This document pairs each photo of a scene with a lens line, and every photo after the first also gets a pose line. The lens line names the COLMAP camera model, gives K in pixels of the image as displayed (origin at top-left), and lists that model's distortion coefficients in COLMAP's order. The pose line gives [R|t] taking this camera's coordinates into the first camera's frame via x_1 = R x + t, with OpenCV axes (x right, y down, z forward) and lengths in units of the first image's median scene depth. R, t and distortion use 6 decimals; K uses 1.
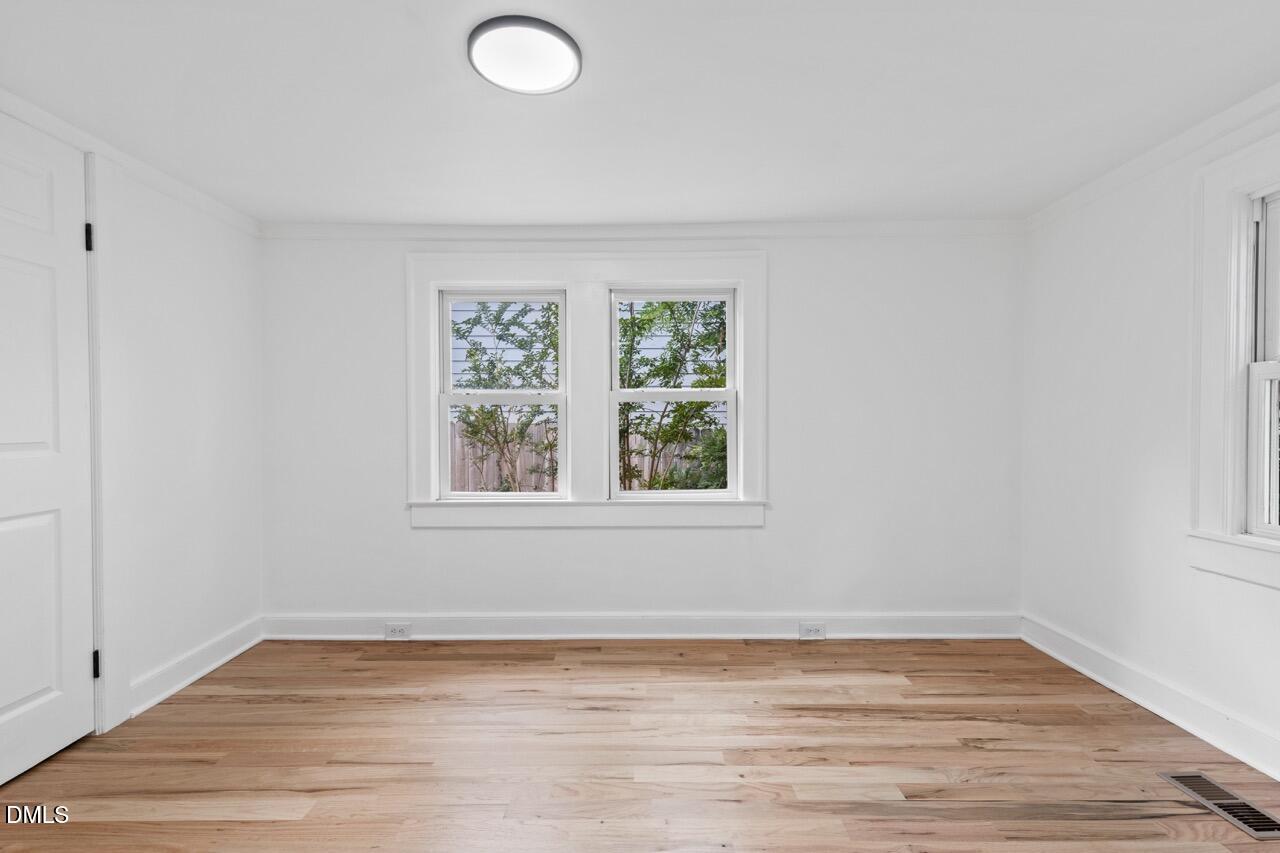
lens RADIAL K [[583.1, 0, 627.8], [0, 583.1, 434.4], [0, 0, 1]] dist [0.014799, -0.002036]
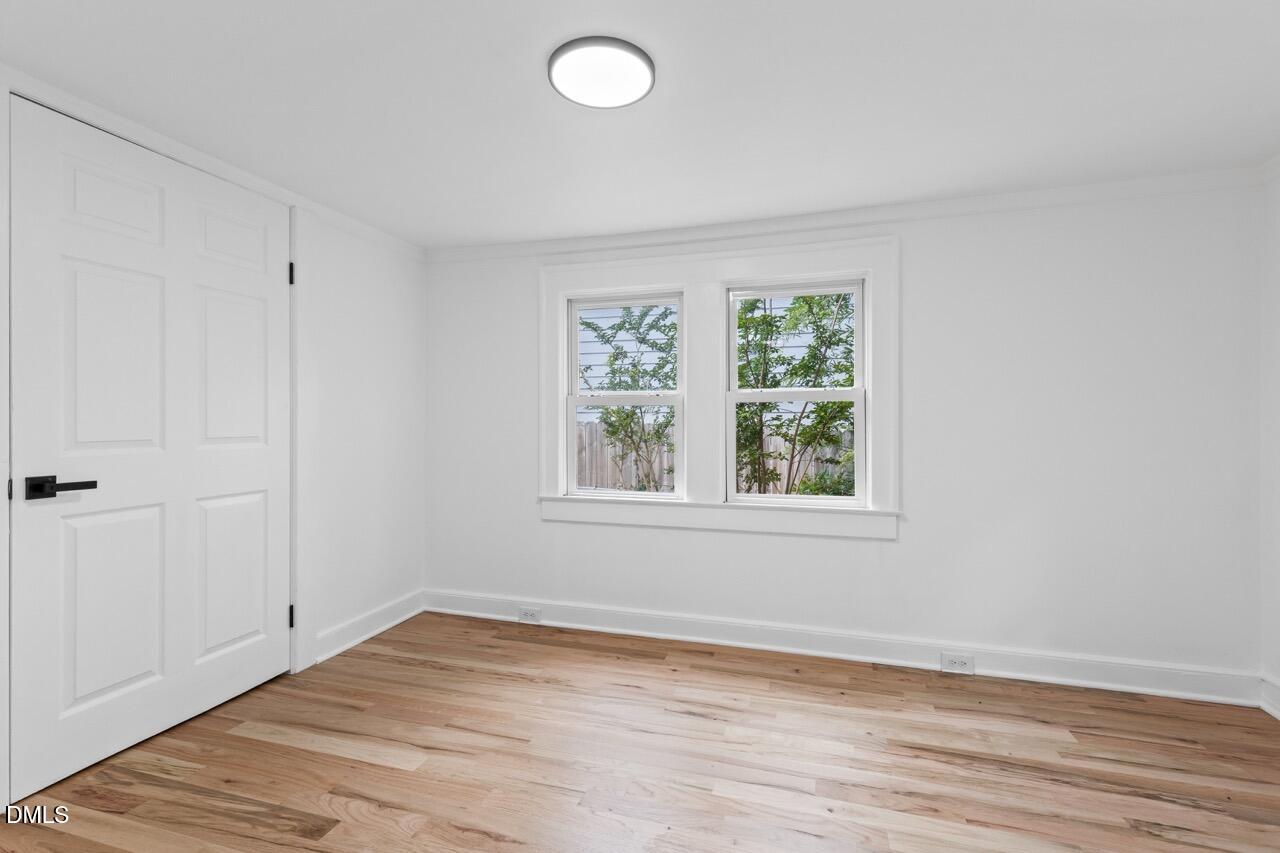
lens RADIAL K [[583.1, 0, 641.4], [0, 583.1, 426.9], [0, 0, 1]] dist [0.014799, -0.002036]
pose [[0.957581, 0.006597, -0.288089, 0.130768], [-0.011131, 0.999839, -0.014101, 0.000976], [0.287950, 0.016710, 0.957500, 0.021440]]
